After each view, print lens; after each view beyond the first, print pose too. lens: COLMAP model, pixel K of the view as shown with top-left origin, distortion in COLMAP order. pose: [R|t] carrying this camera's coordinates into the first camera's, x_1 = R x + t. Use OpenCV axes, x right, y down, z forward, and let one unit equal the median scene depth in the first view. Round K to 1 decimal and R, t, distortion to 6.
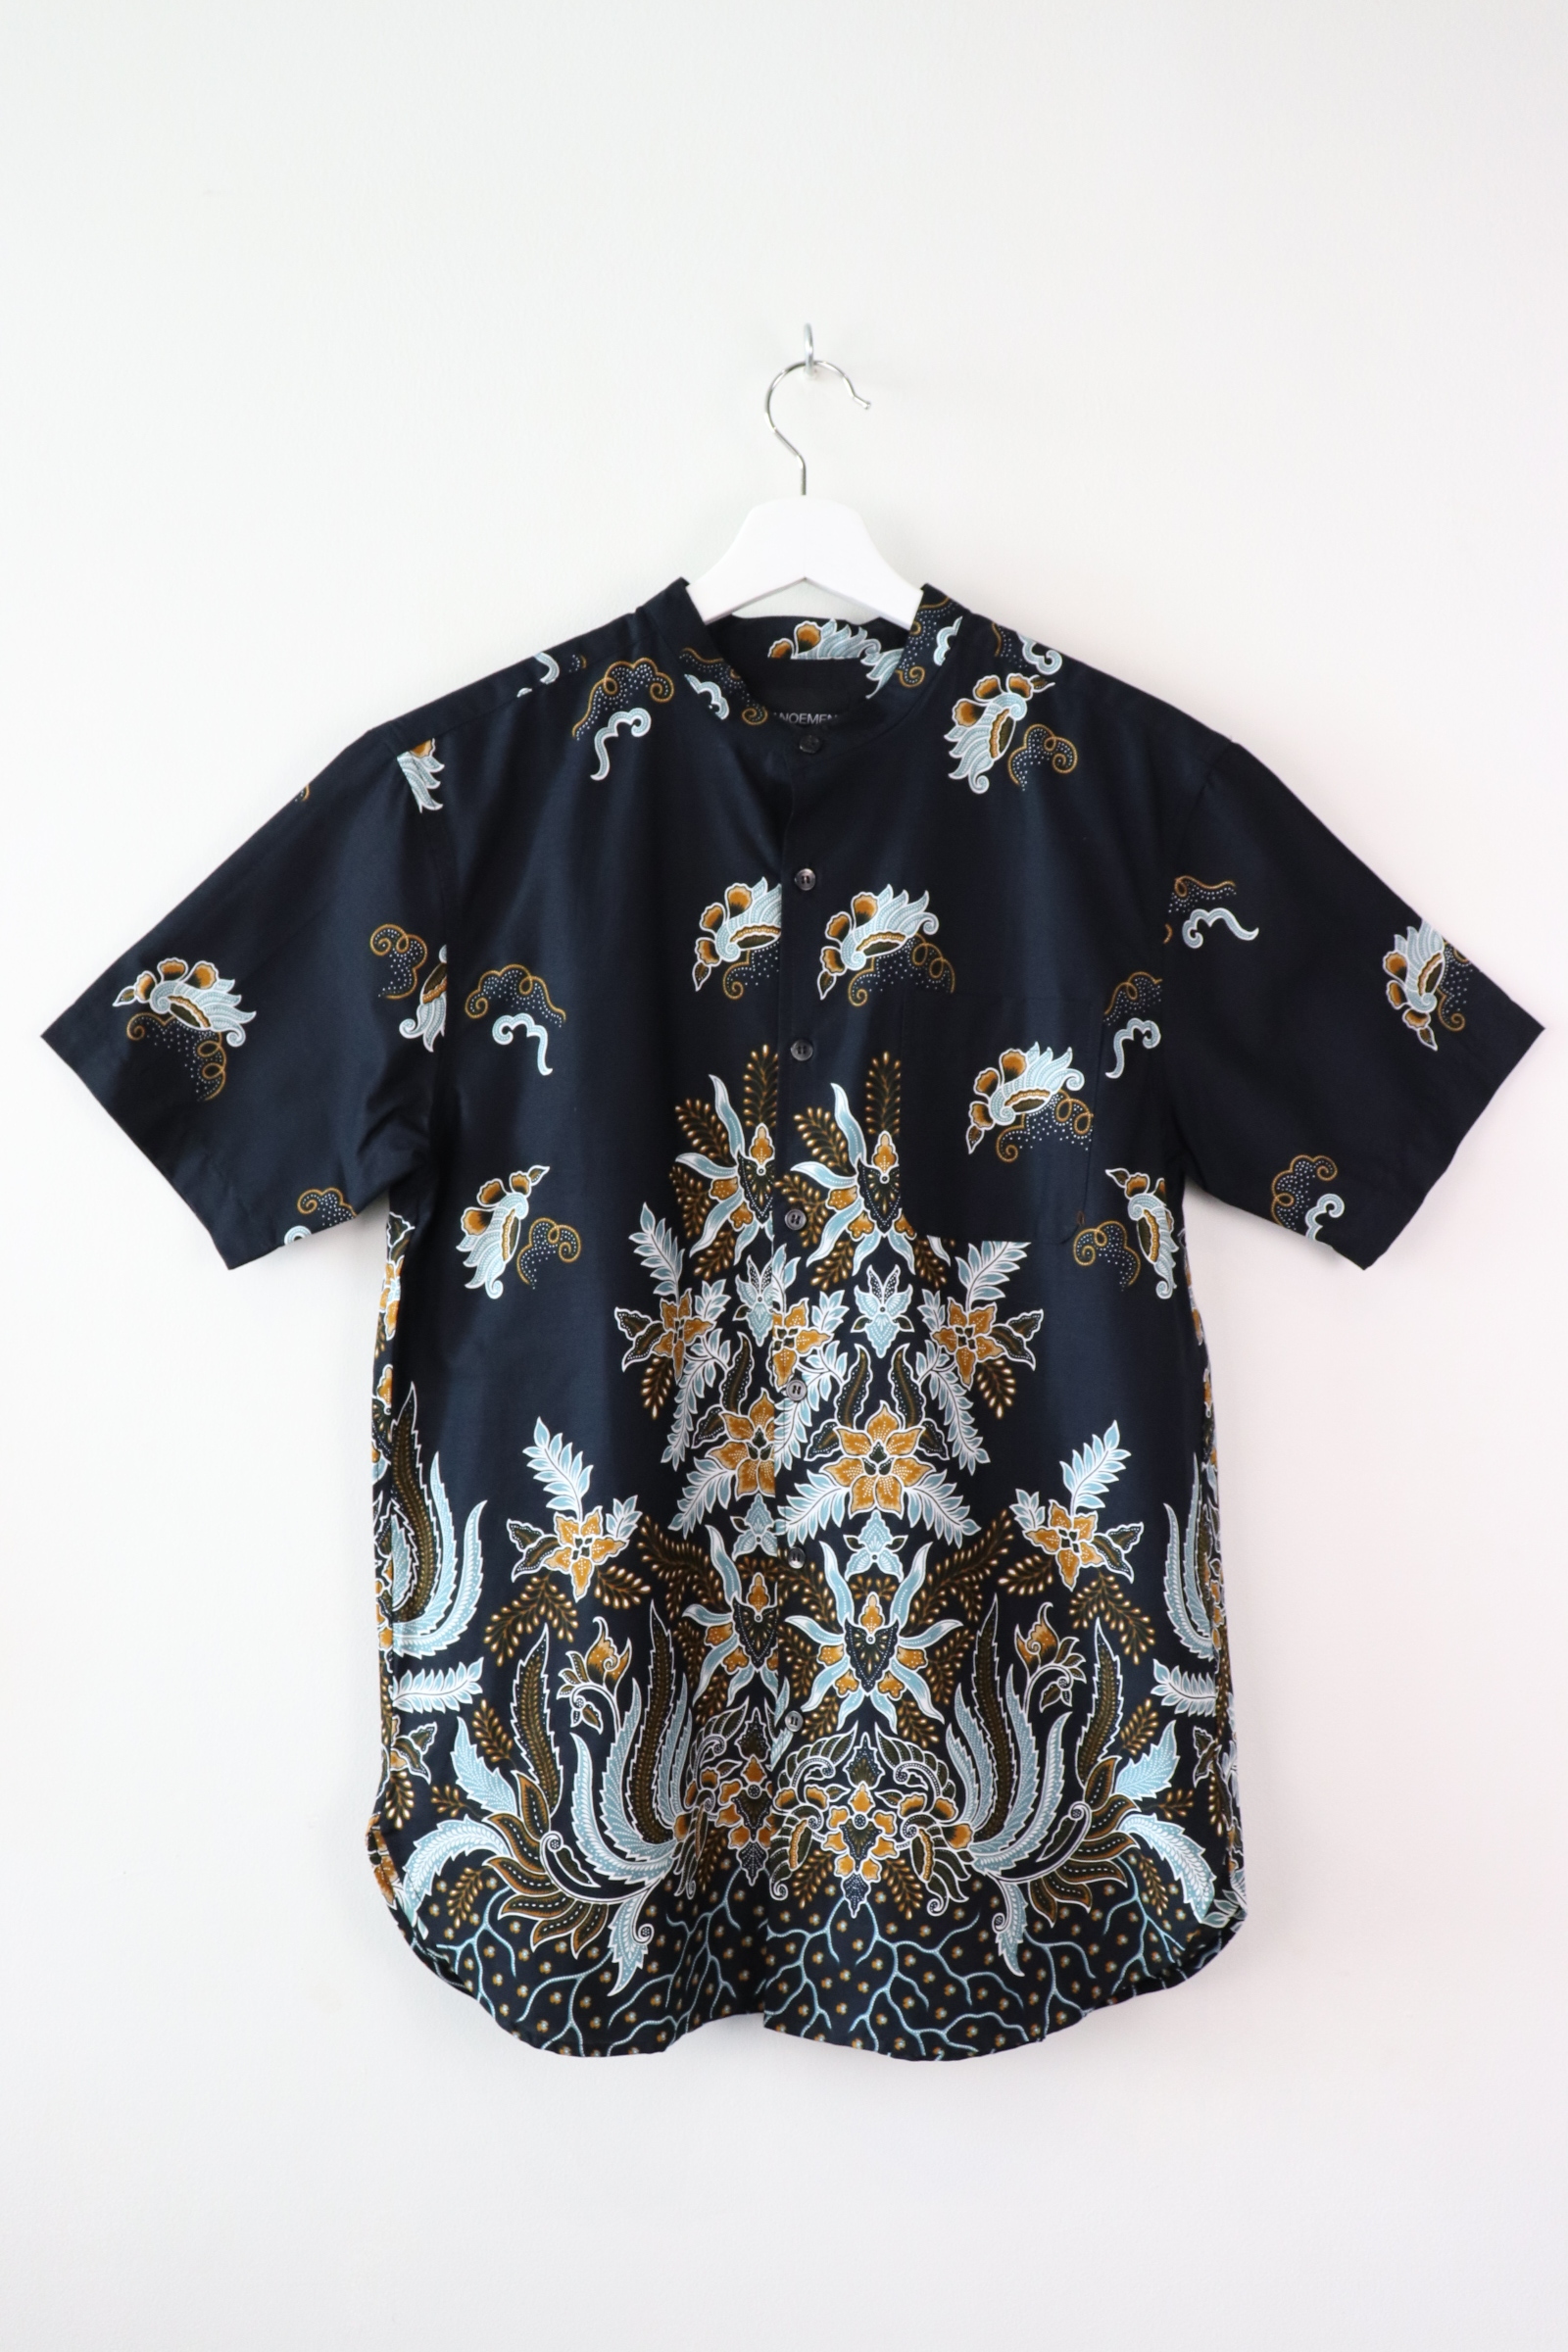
lens RADIAL K [[1981.0, 0, 806.4], [0, 1981.0, 1174.7], [0, 0, 1]] dist [-0.144392, 0.135944]
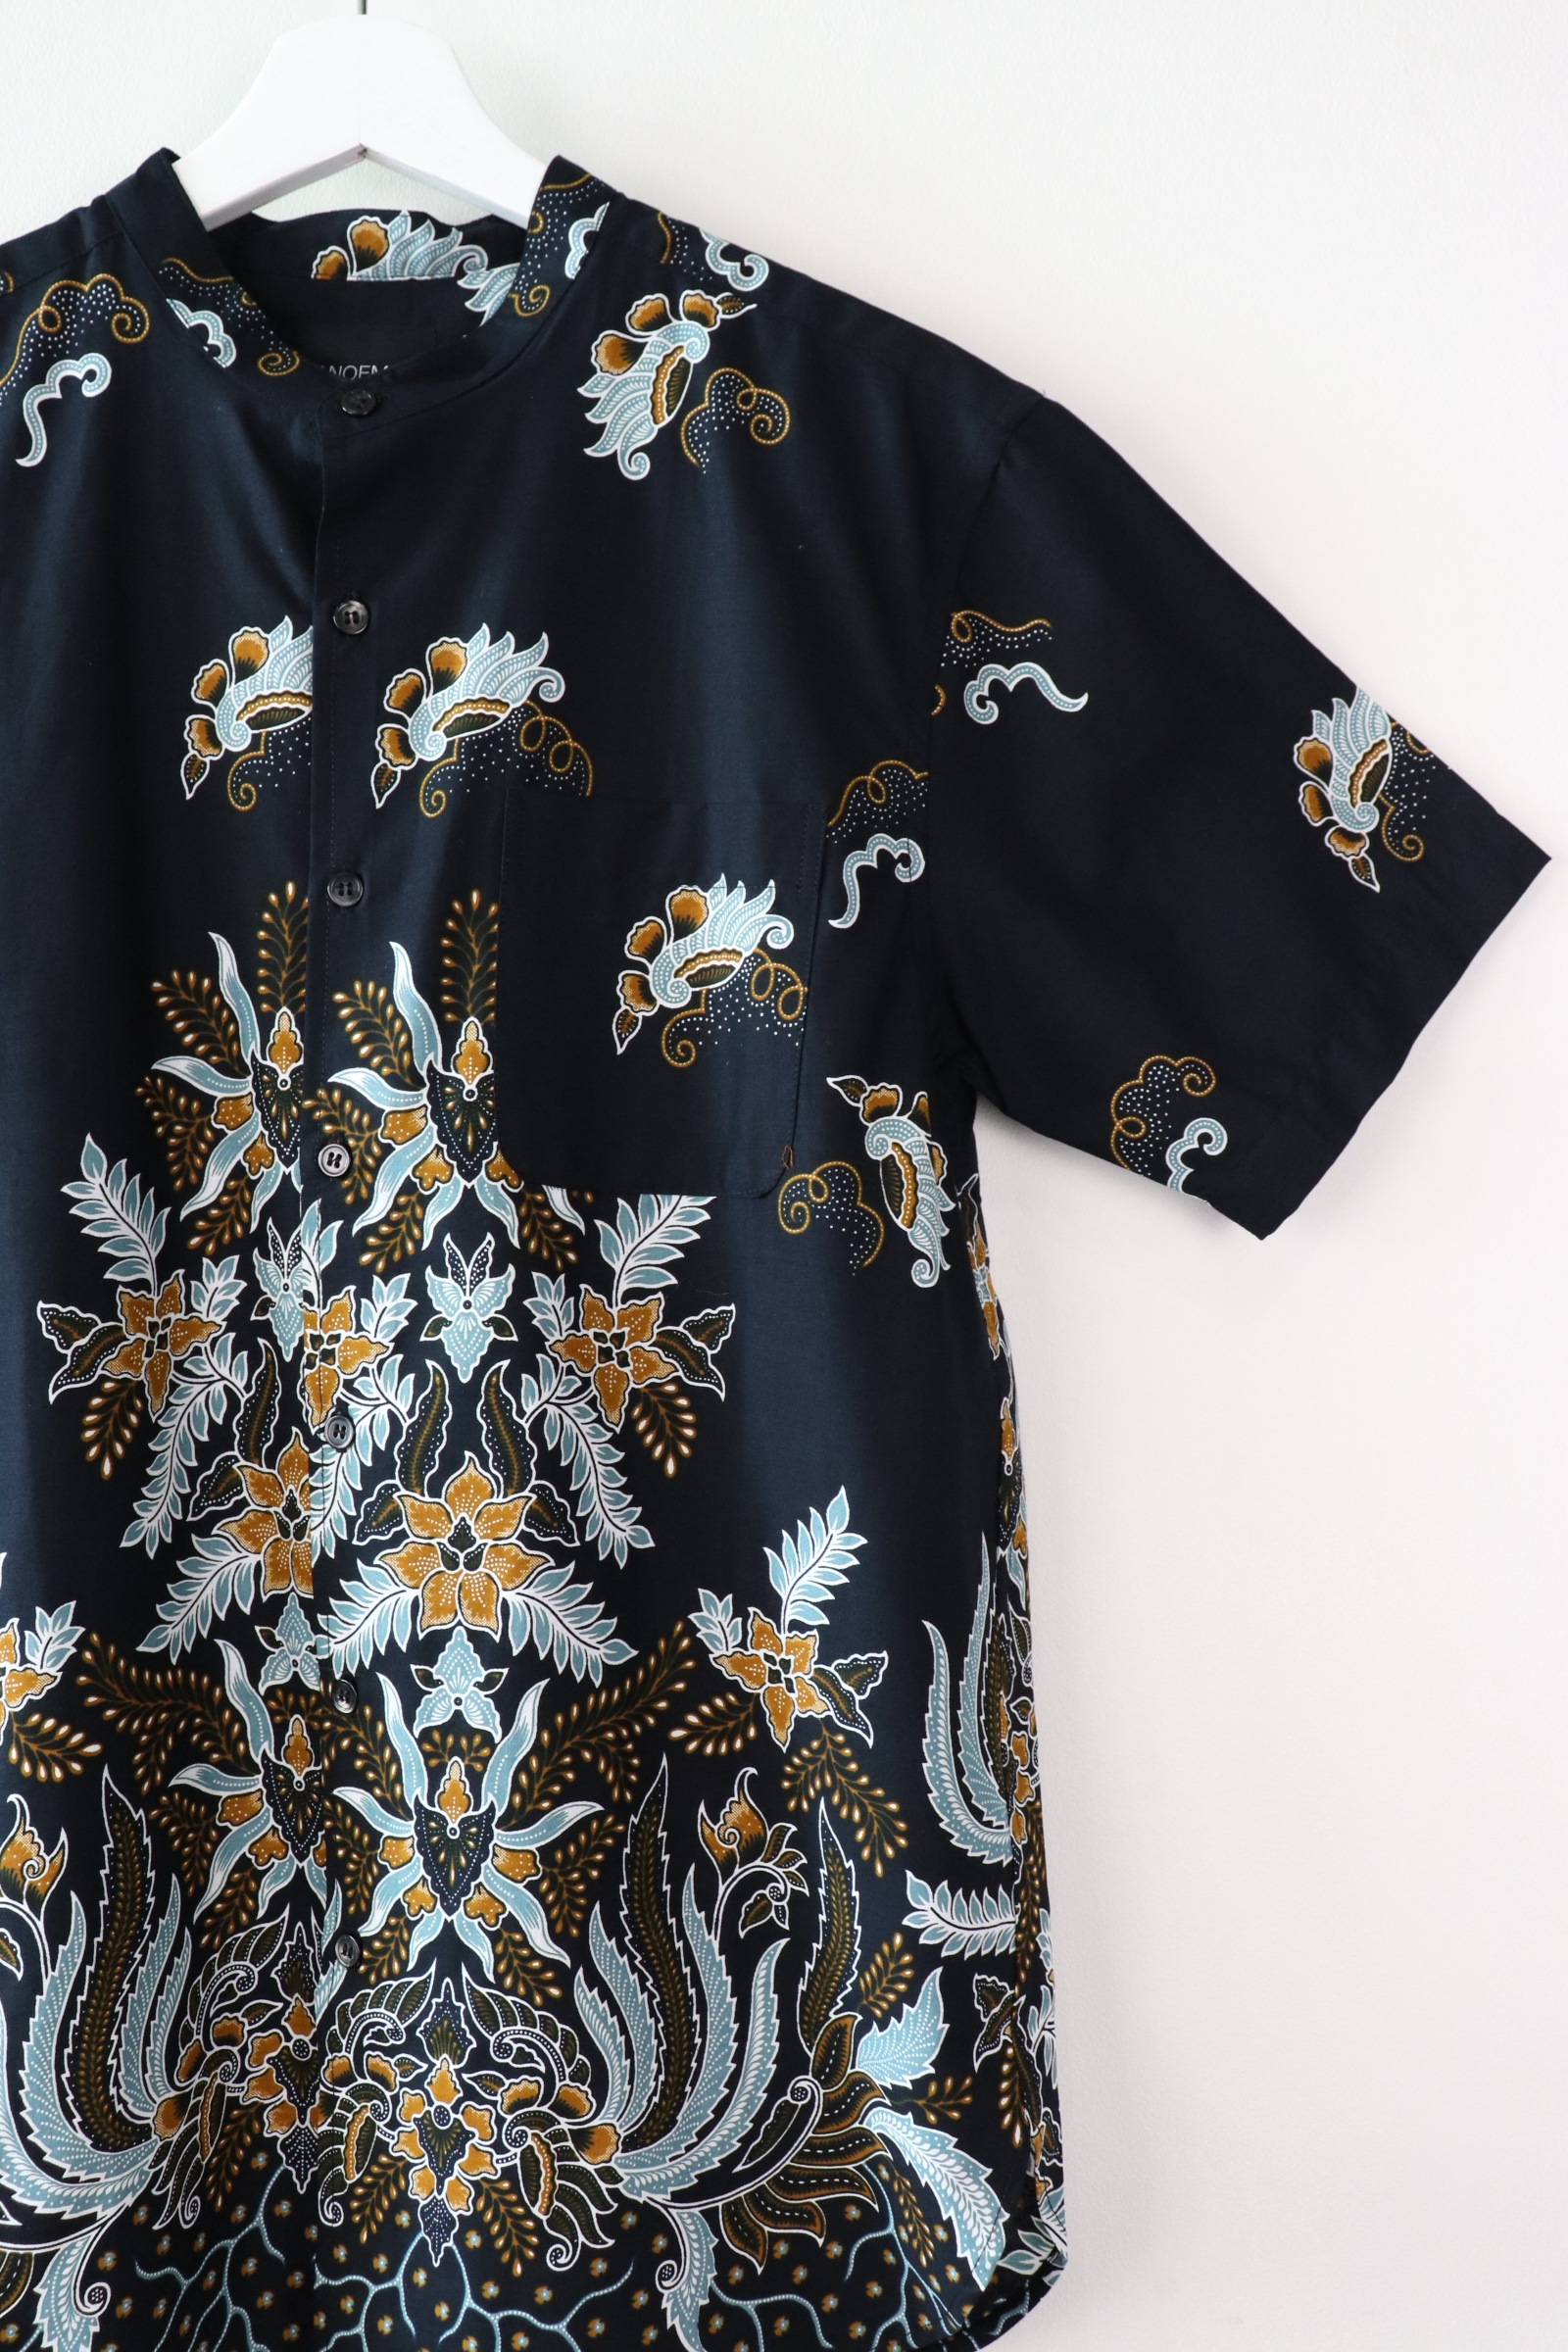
lens RADIAL K [[1981.0, 0, 802.9], [0, 1981.0, 1164.4], [0, 0, 1]] dist [-0.144392, 0.135944]
pose [[0.999959, -0.003009, -0.008590, 0.147335], [0.003161, 0.999838, 0.017692, 0.013388], [0.008535, -0.017718, 0.999807, 0.379874]]
